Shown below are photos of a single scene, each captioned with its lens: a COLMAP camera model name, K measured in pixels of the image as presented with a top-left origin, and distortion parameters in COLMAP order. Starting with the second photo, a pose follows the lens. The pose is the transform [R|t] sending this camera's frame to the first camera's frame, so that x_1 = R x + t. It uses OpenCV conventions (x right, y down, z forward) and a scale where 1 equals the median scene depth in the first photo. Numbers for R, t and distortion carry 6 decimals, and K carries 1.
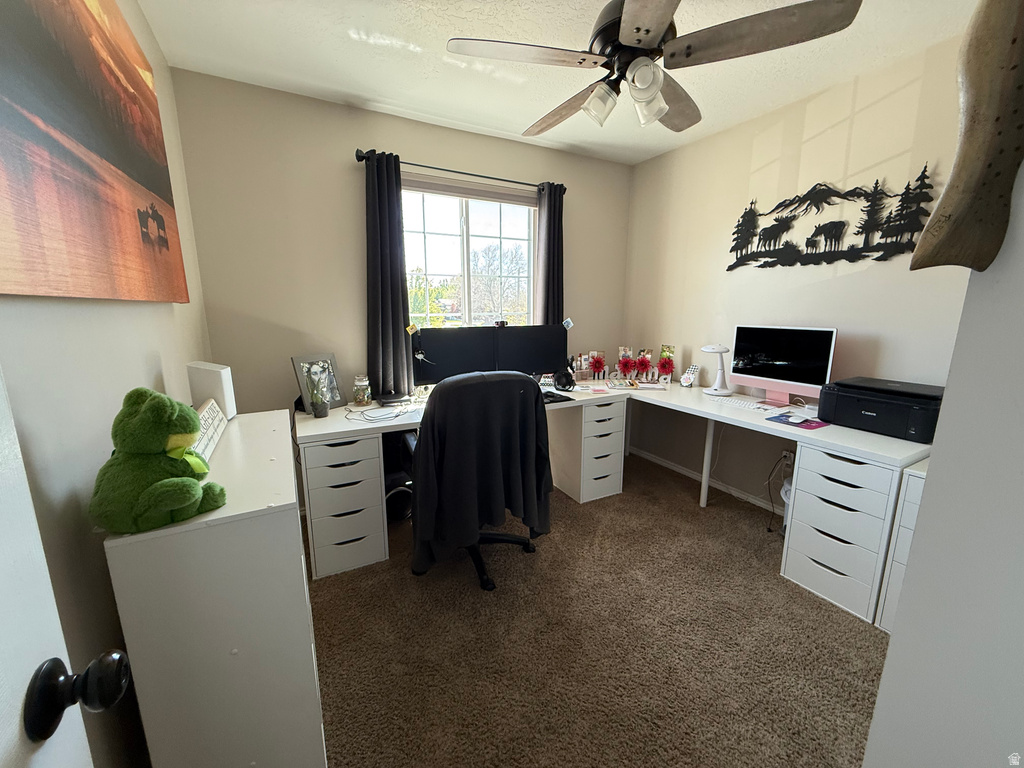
lens RADIAL K [[406.6, 0, 507.6], [0, 406.6, 382.8], [0, 0, 1]] dist [0.001097, -0.000610]
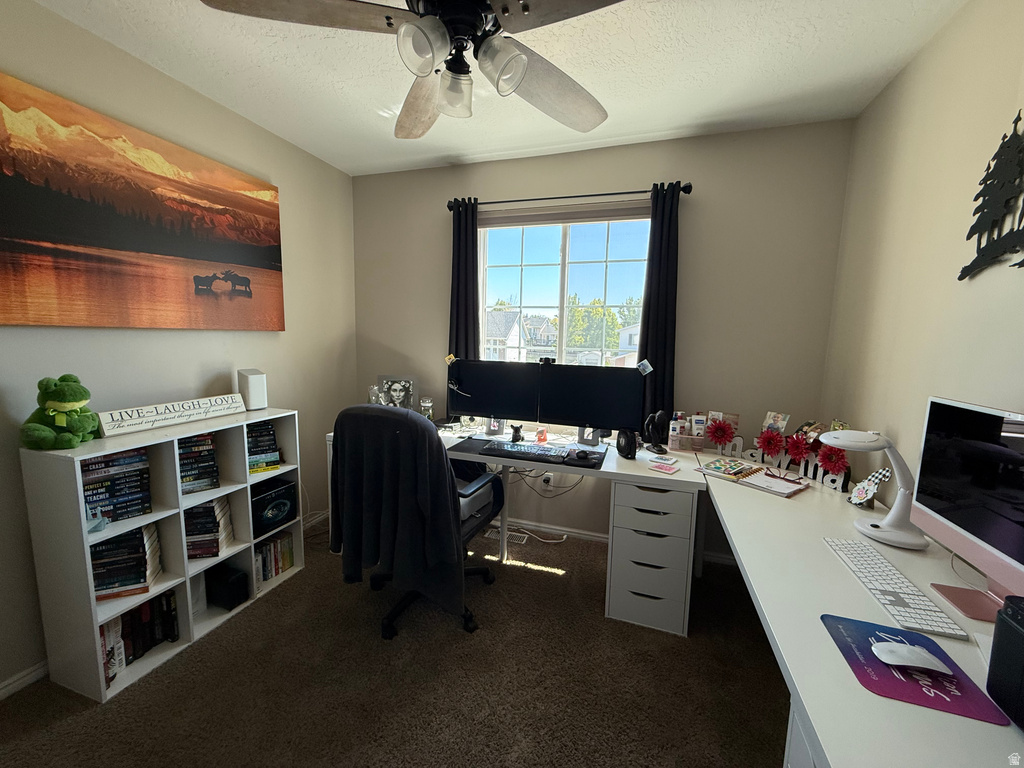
lens RADIAL K [[406.6, 0, 508.1], [0, 406.6, 384.0], [0, 0, 1]] dist [0.001097, -0.000610]
pose [[0.686708, 0.105595, -0.719223, 0.544781], [-0.160351, 0.987026, -0.008189, -0.074459], [0.709027, 0.120952, 0.694731, 0.340567]]
